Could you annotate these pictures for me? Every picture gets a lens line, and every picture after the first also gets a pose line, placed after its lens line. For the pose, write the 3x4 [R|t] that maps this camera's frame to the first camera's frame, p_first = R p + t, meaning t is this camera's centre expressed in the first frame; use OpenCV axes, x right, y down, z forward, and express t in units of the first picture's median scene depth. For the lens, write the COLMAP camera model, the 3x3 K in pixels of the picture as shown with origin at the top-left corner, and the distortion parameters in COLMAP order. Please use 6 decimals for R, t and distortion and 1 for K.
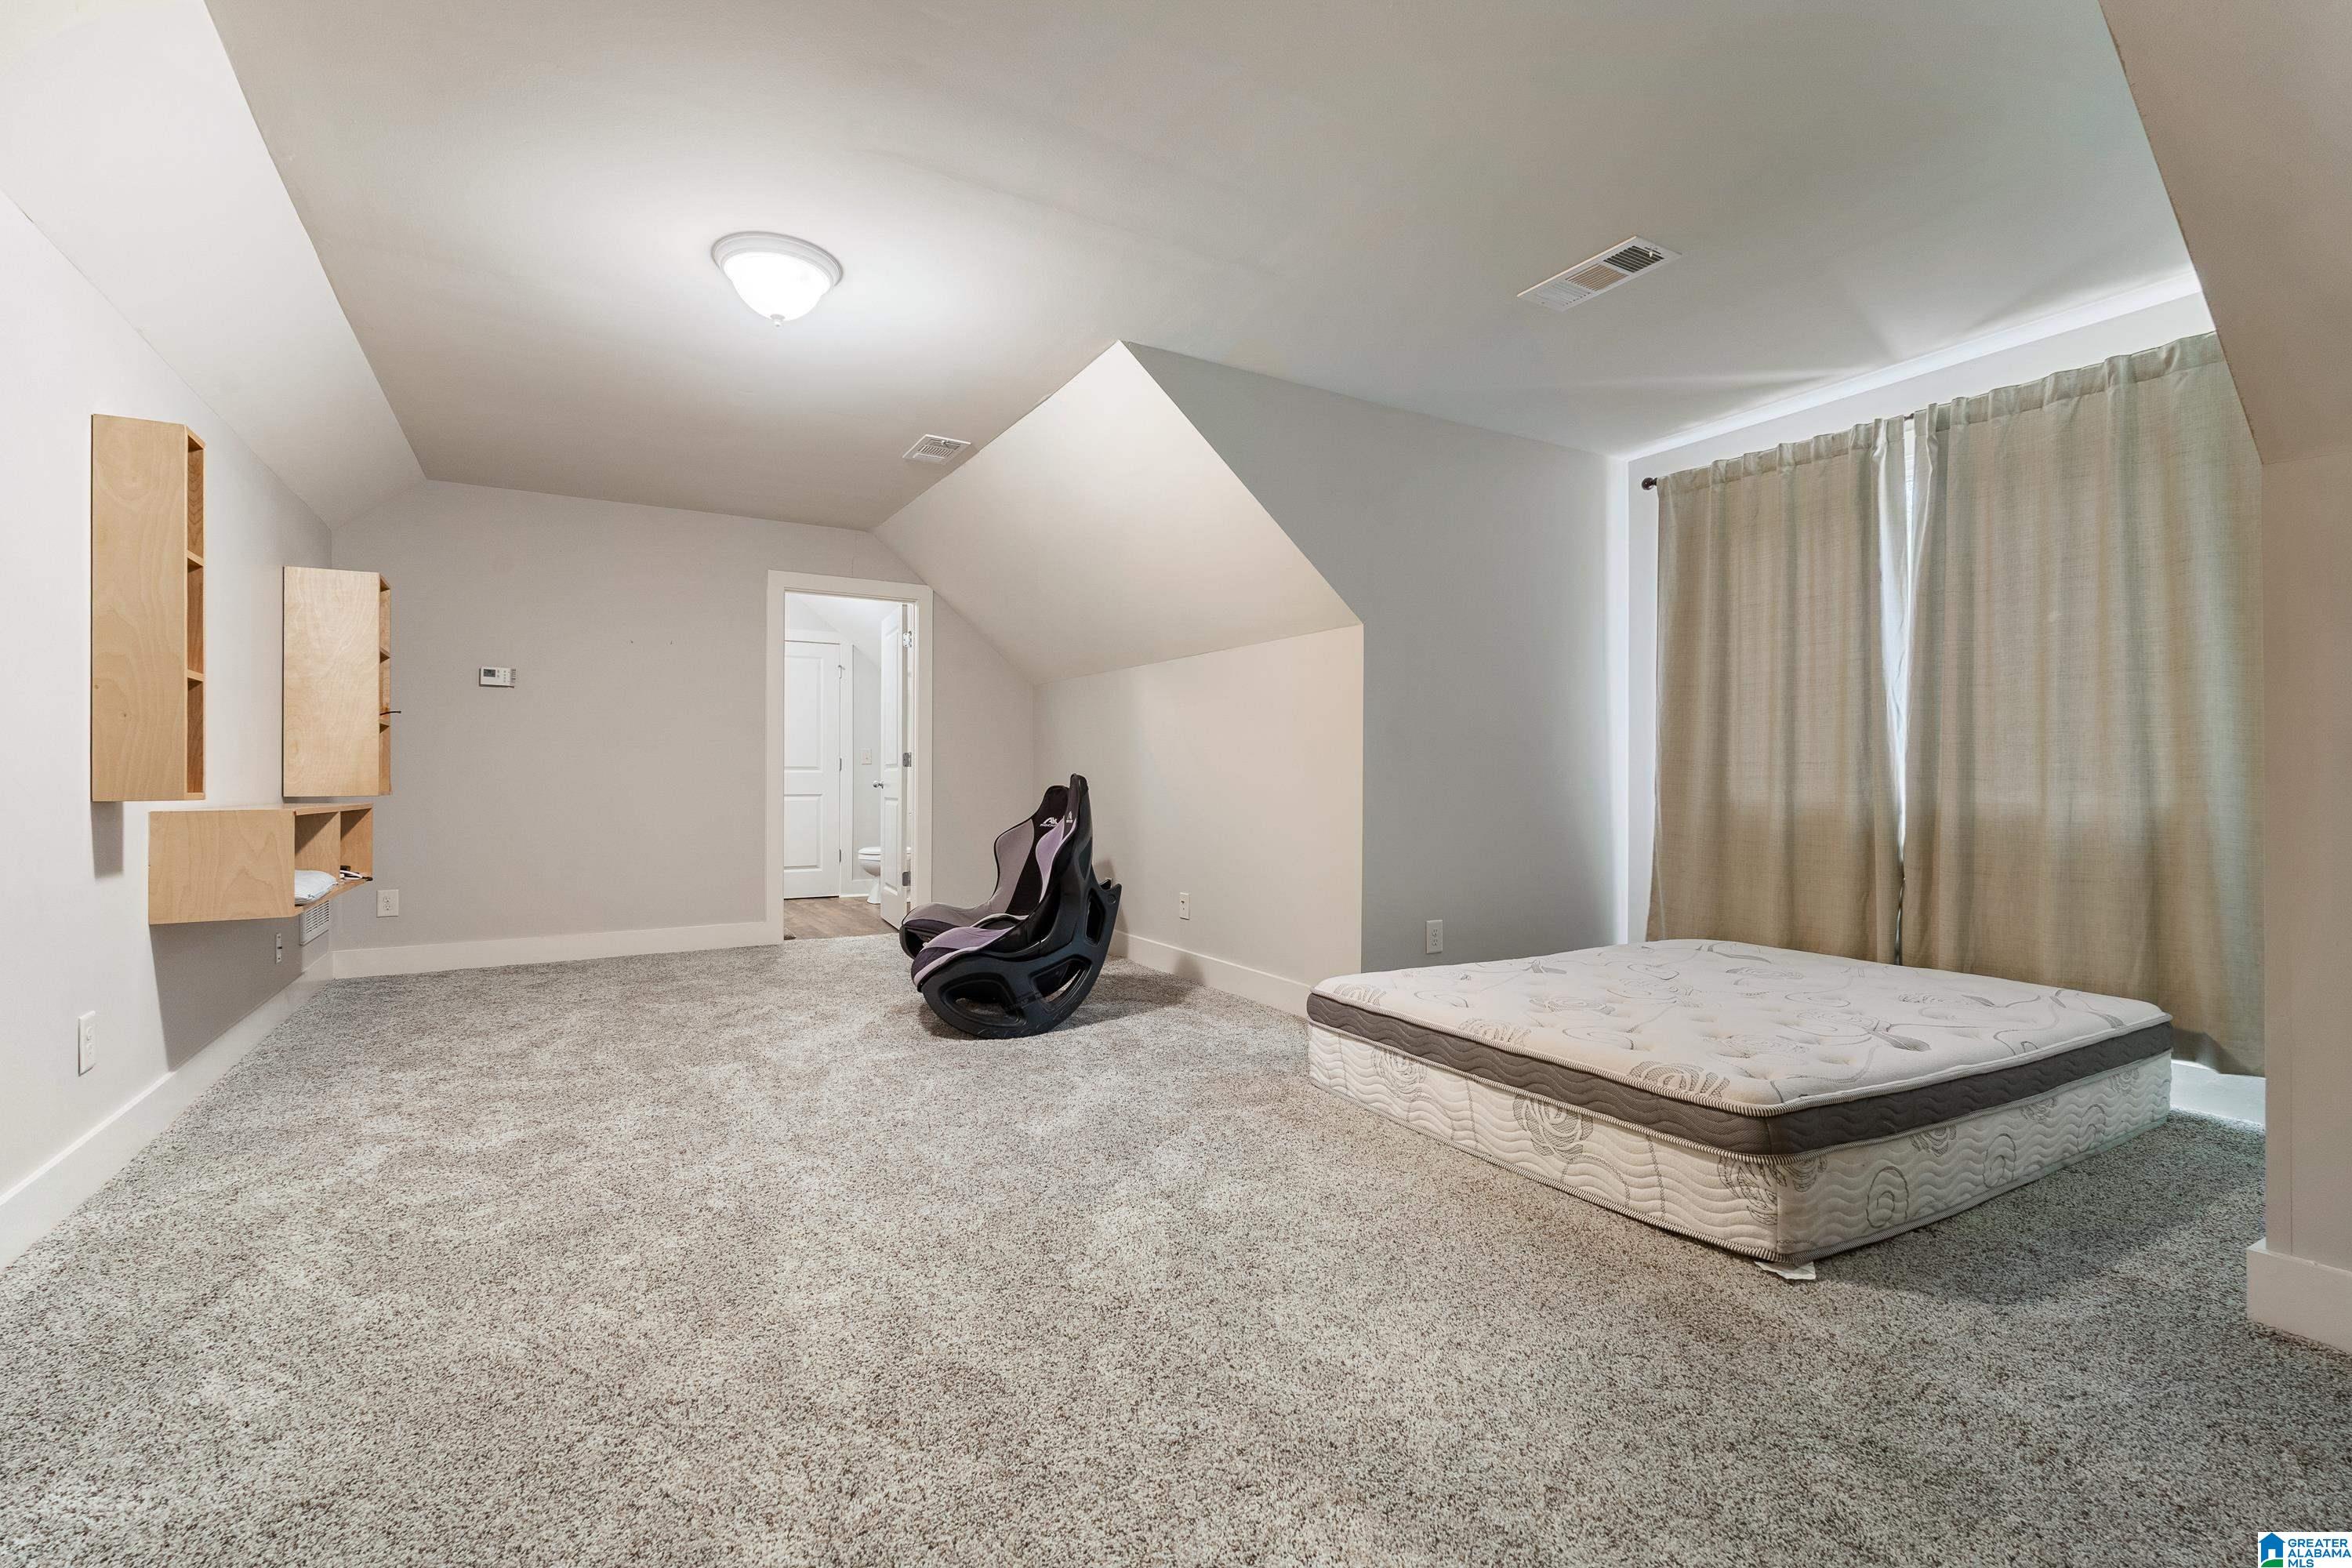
lens RADIAL K [[1052.0, 0, 1169.3], [0, 1052.0, 774.0], [0, 0, 1]] dist [-0.004182, -0.000603]
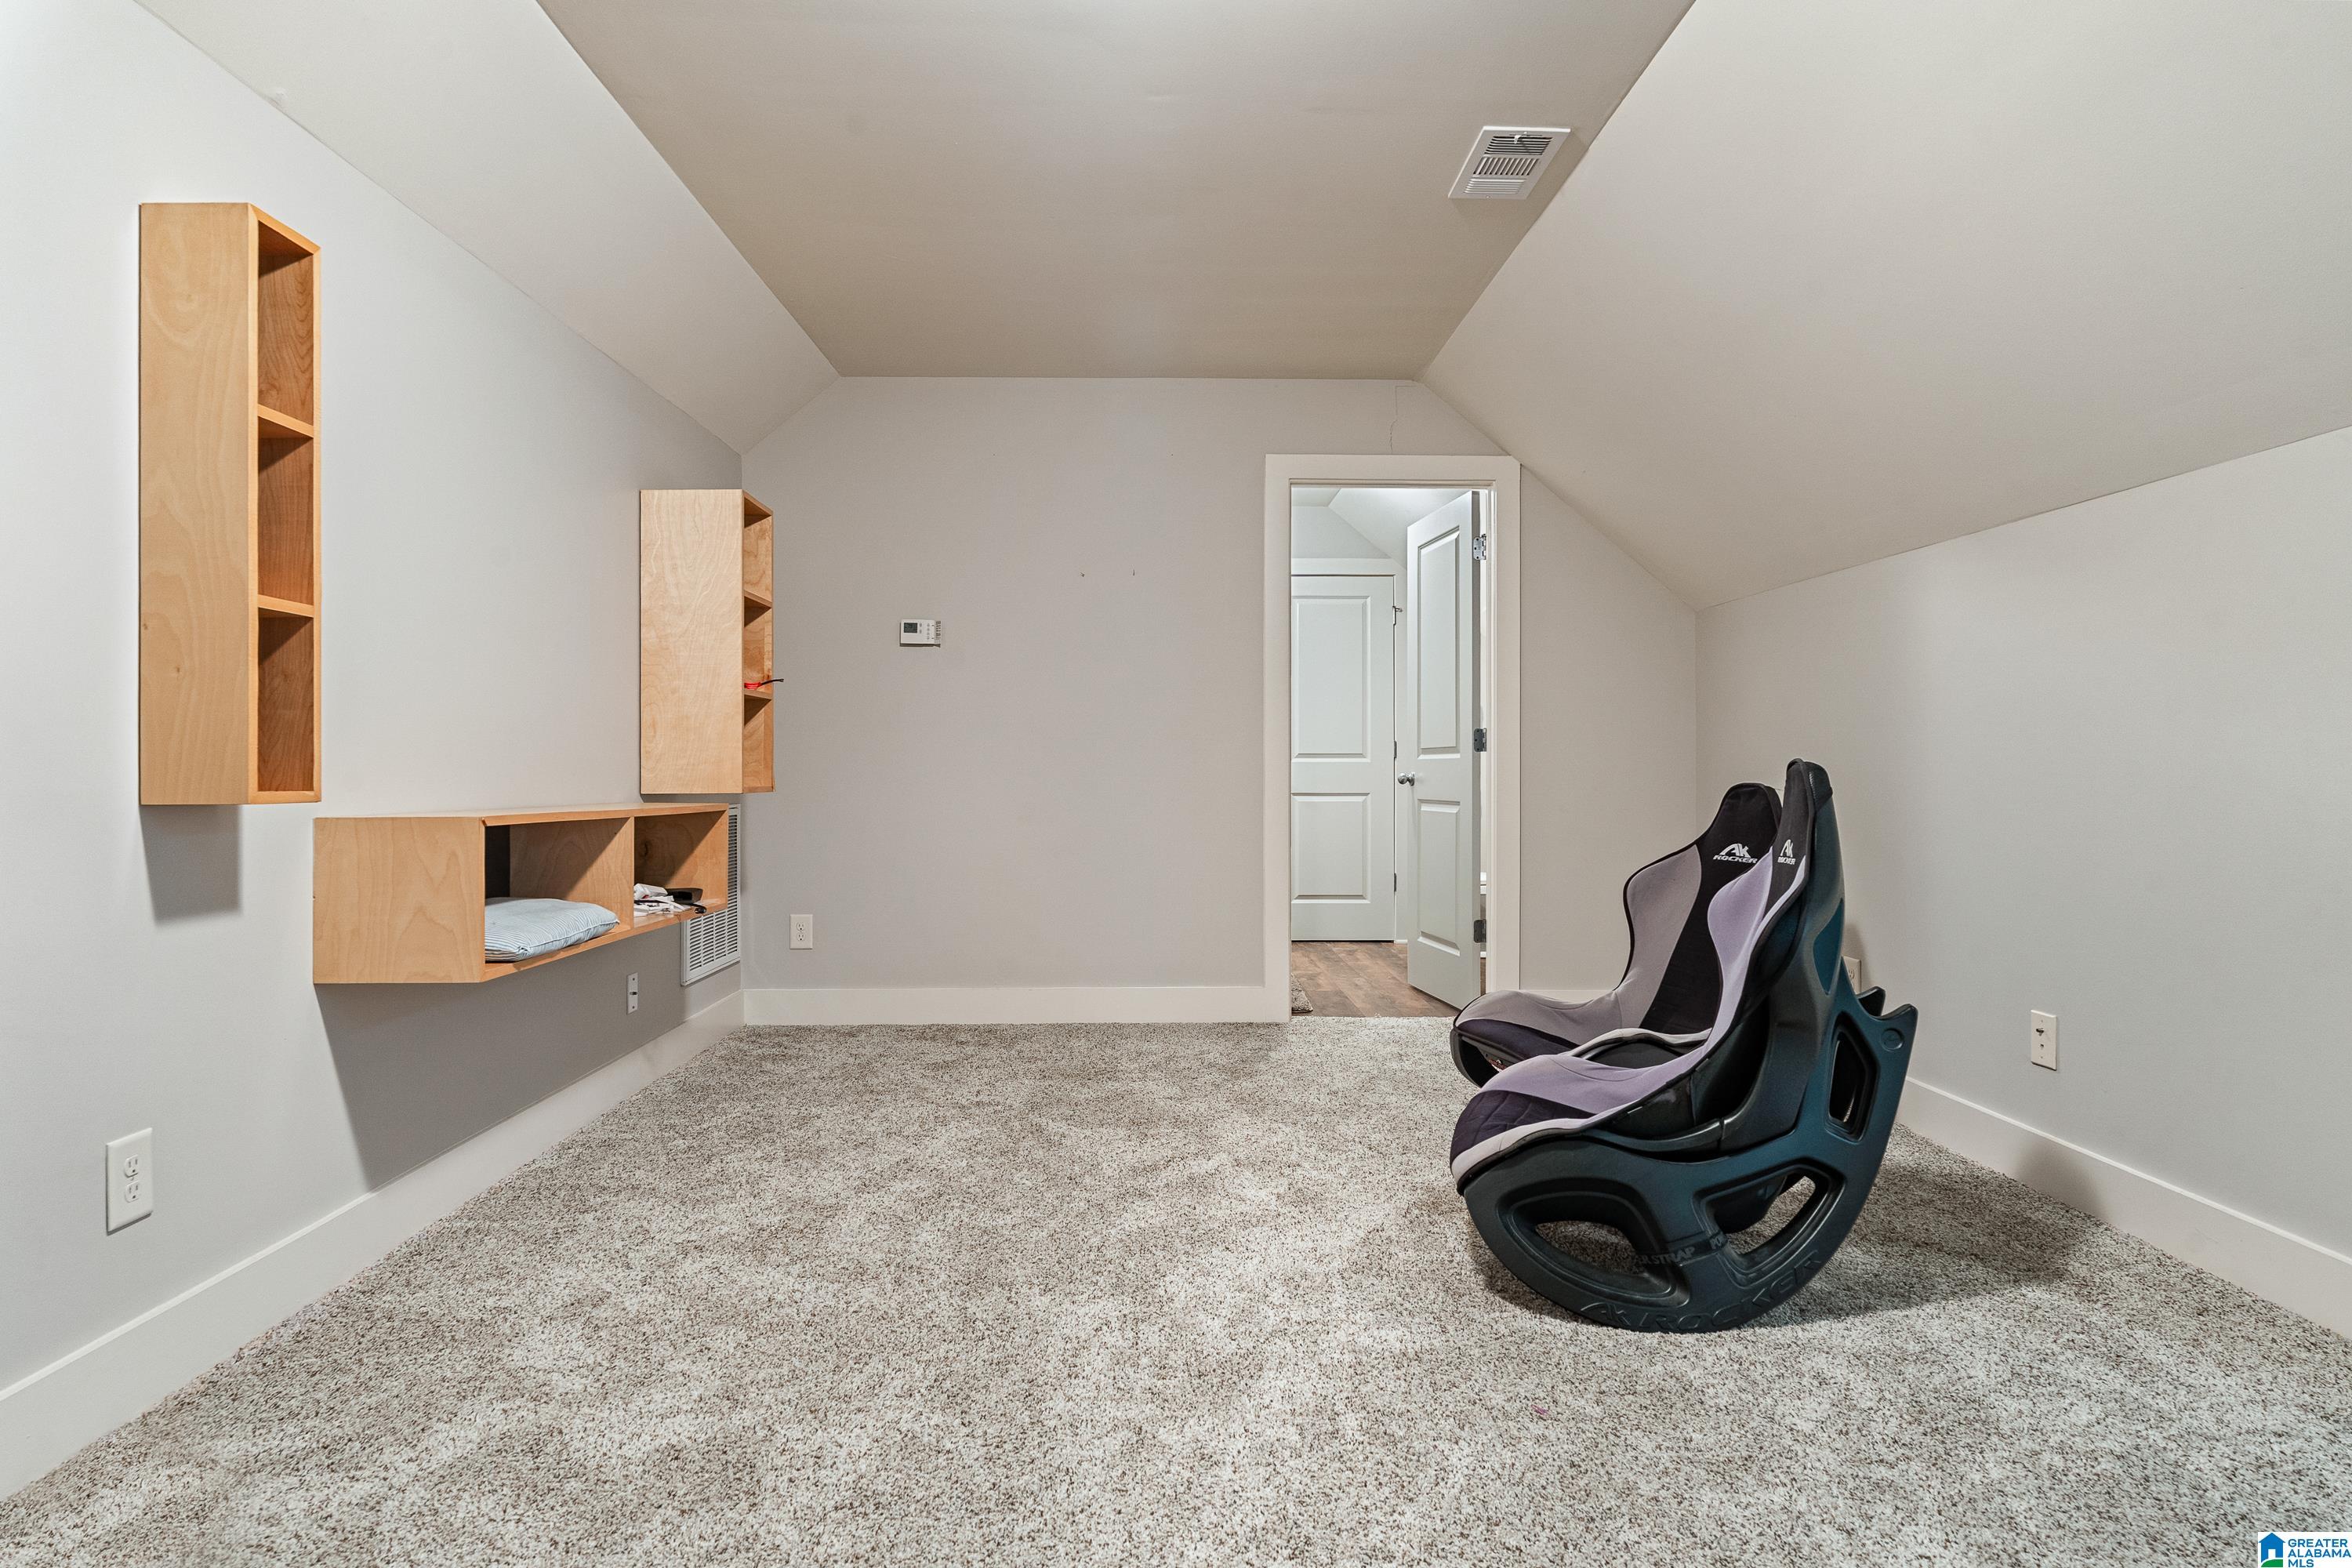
lens RADIAL K [[1278.6, 0, 1169.4], [0, 1278.6, 759.9], [0, 0, 1]] dist [0.001444, -0.000189]
pose [[0.870223, -0.003687, -0.492644, -0.053713], [0.001512, 0.999987, -0.004814, 0.002023], [0.492656, 0.003444, 0.870218, 0.372314]]
